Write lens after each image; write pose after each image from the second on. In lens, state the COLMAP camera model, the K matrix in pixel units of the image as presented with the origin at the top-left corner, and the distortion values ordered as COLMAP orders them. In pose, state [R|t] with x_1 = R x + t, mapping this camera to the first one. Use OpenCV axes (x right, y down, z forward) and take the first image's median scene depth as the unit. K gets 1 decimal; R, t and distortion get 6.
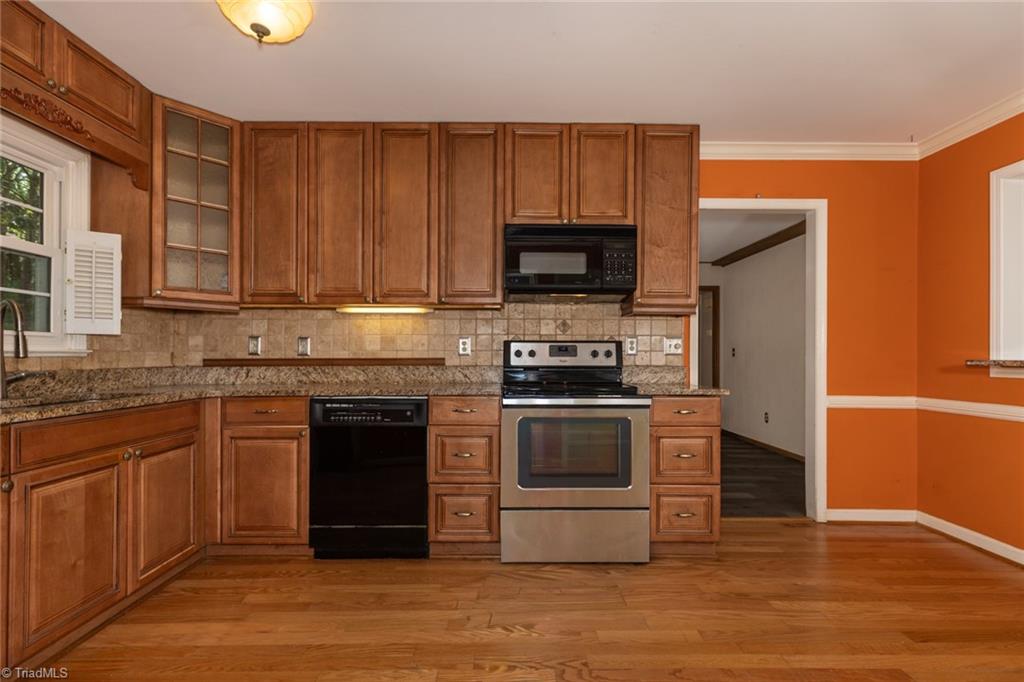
lens RADIAL K [[473.9, 0, 513.1], [0, 473.9, 353.2], [0, 0, 1]] dist [-0.000981, 0.000079]
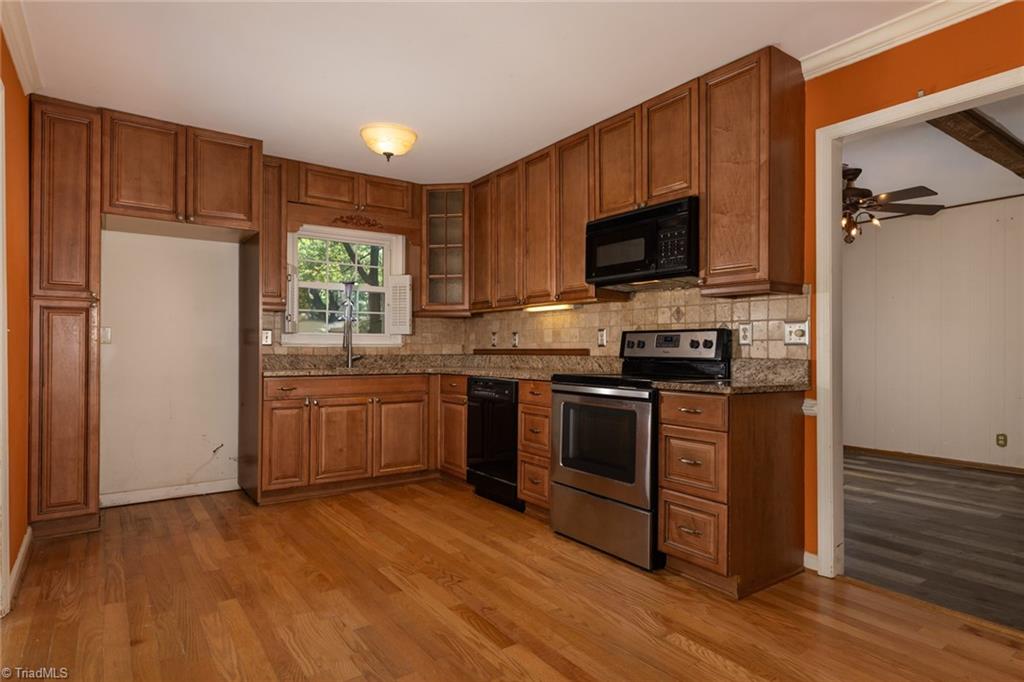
lens RADIAL K [[571.0, 0, 525.5], [0, 571.0, 343.8], [0, 0, 1]] dist [0.005876, 0.000751]
pose [[0.577819, -0.006875, -0.816136, 0.921990], [0.000666, 0.999968, -0.007952, 0.009902], [0.816165, 0.004052, 0.577805, 0.141352]]
